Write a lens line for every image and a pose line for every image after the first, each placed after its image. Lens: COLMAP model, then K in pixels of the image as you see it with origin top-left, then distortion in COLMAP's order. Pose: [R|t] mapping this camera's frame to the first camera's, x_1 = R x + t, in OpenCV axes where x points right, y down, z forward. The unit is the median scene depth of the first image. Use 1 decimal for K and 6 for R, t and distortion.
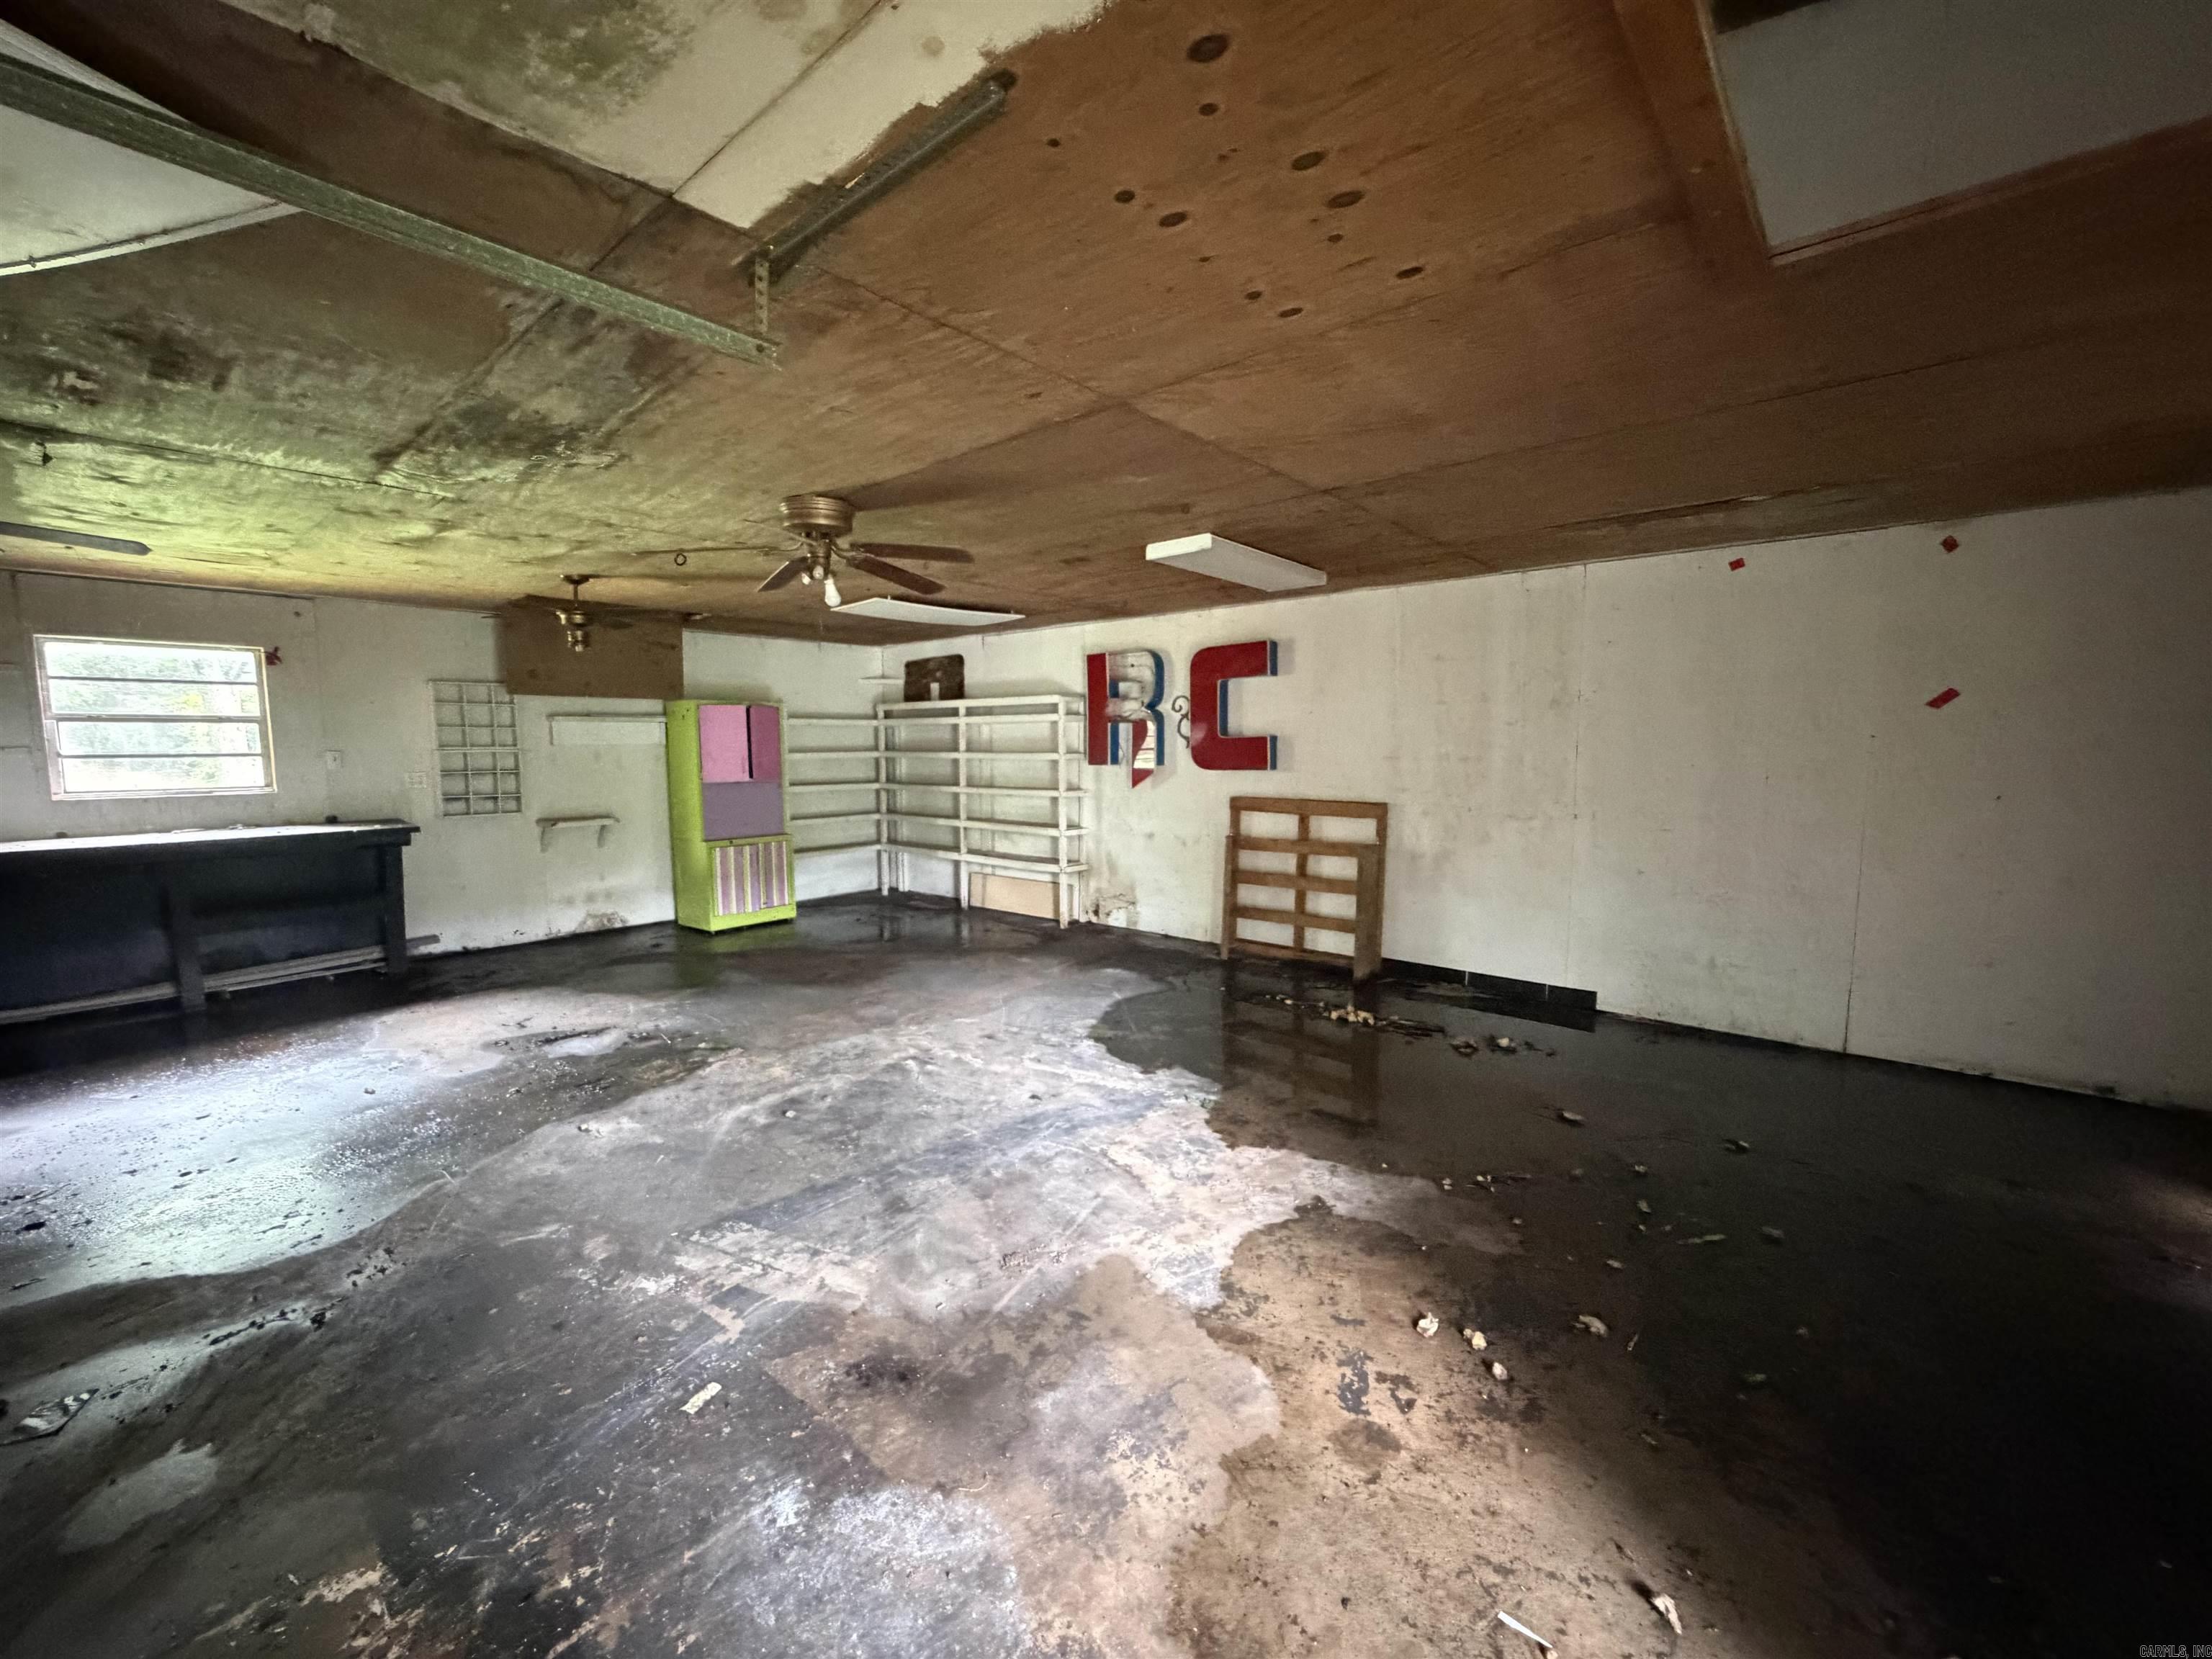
lens RADIAL K [[890.0, 0, 1109.9], [0, 890.0, 829.4], [0, 0, 1]] dist [-0.001461, 0.000378]
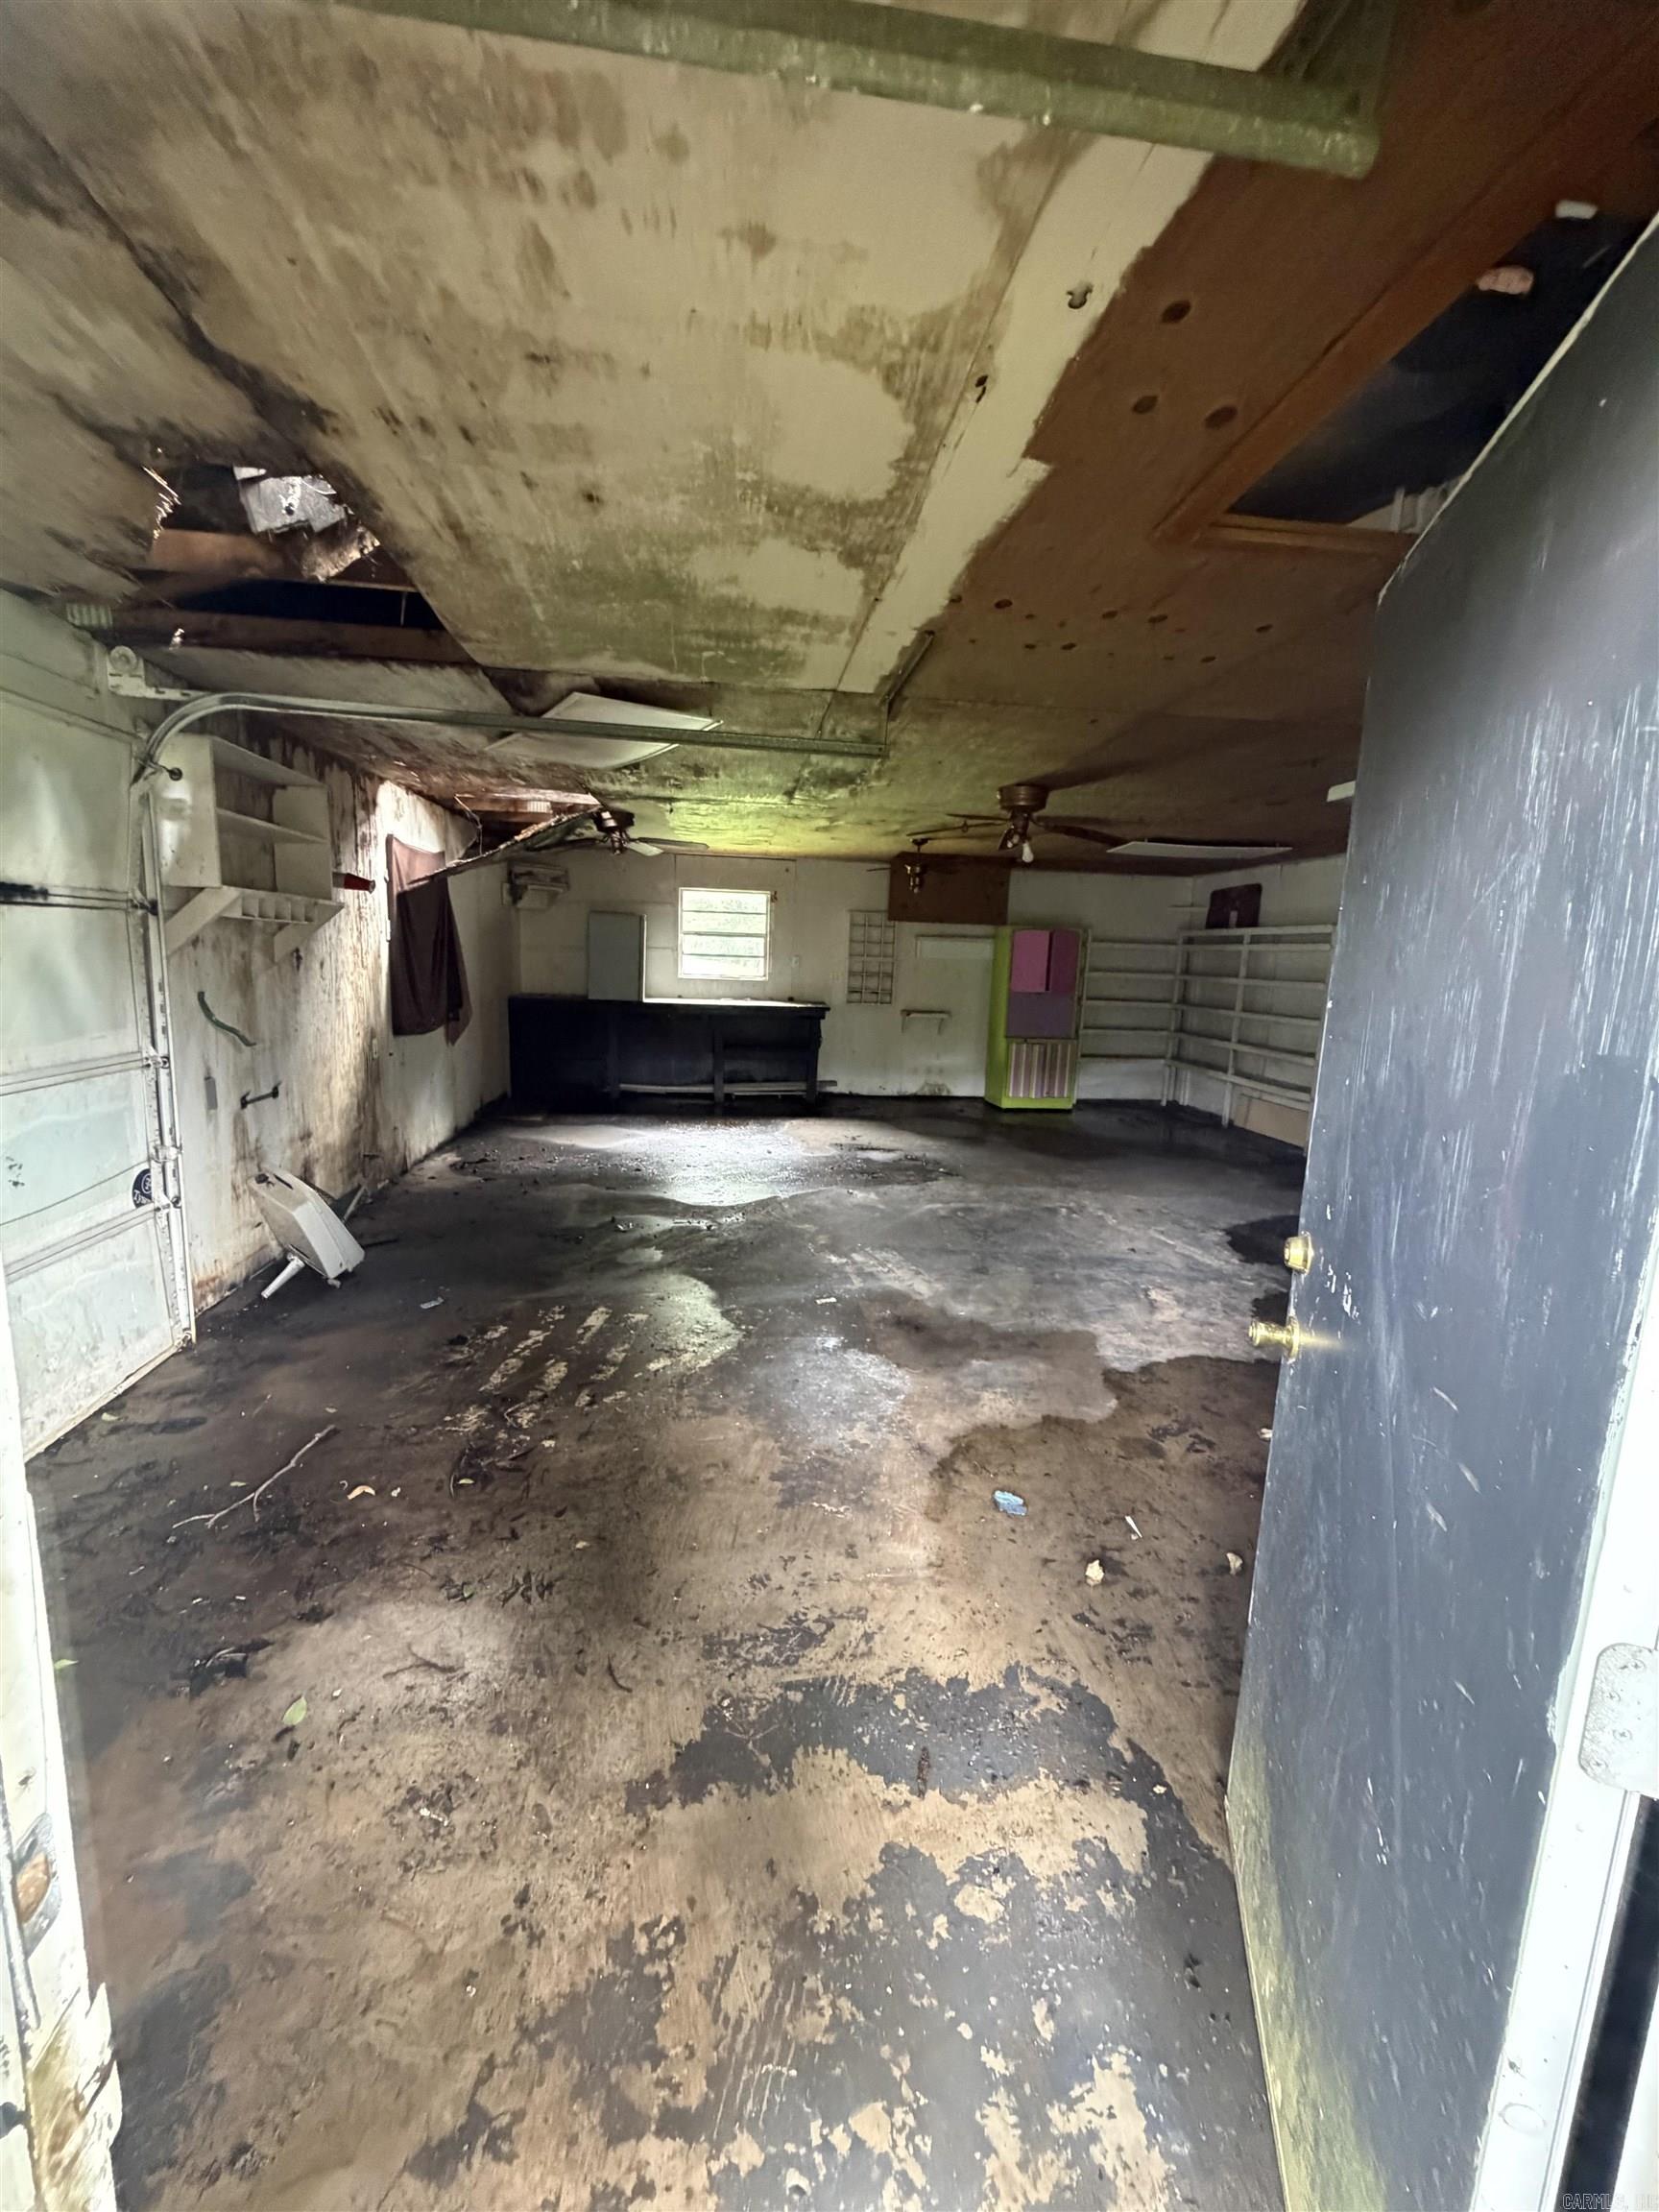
lens RADIAL K [[890.0, 0, 829.9], [0, 890.0, 1100.1], [0, 0, 1]] dist [-0.001461, 0.000378]
pose [[0.736529, 0.140413, -0.661671, 0.360517], [-0.105107, 0.990093, 0.093109, 0.016365], [0.668190, 0.000969, 0.743990, -0.199468]]
